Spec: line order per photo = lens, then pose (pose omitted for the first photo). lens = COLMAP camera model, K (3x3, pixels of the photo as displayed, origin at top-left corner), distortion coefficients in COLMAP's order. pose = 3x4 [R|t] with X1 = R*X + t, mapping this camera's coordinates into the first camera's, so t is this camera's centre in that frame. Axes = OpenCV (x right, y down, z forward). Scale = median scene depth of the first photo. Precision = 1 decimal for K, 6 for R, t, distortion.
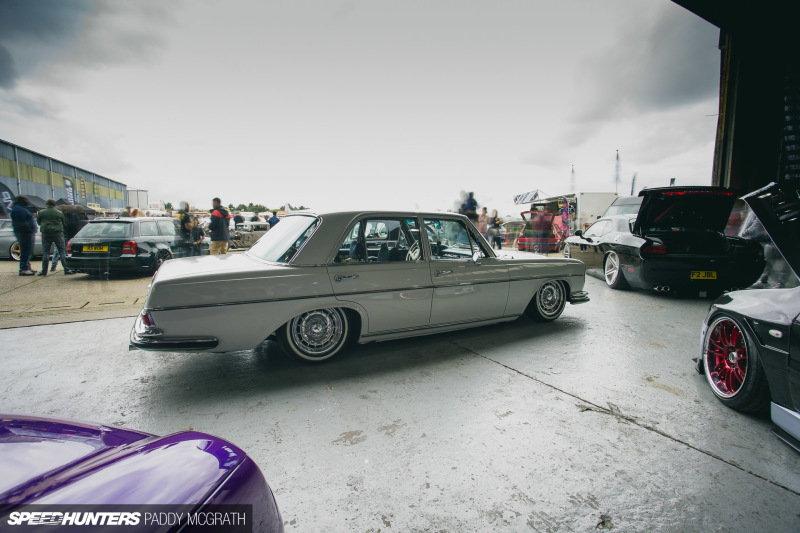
lens RADIAL K [[363.1, 0, 401.8], [0, 363.1, 265.4], [0, 0, 1]] dist [0.000569, 0.001243]
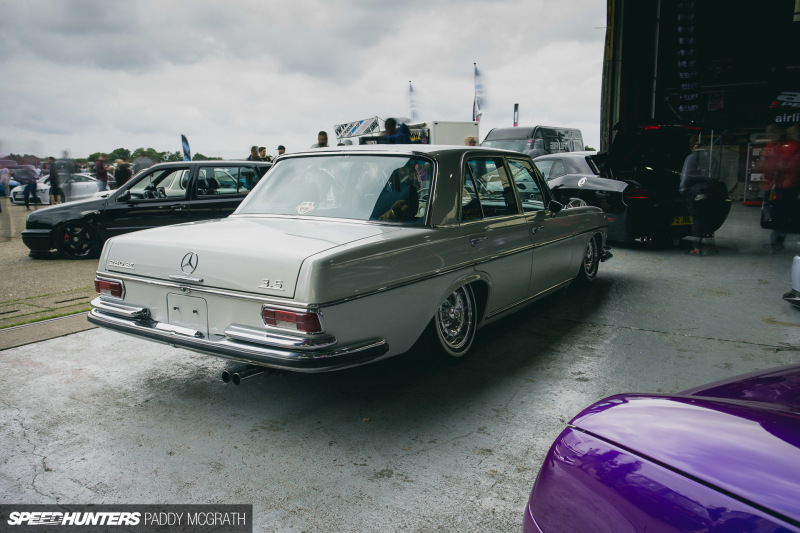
lens RADIAL K [[603.1, 0, 398.5], [0, 603.1, 265.7], [0, 0, 1]] dist [-0.004280, 0.034030]
pose [[0.890701, -0.087691, 0.446051, -0.235470], [0.068377, 0.995899, 0.059249, 0.001364], [-0.449417, -0.022274, 0.893044, -0.003728]]
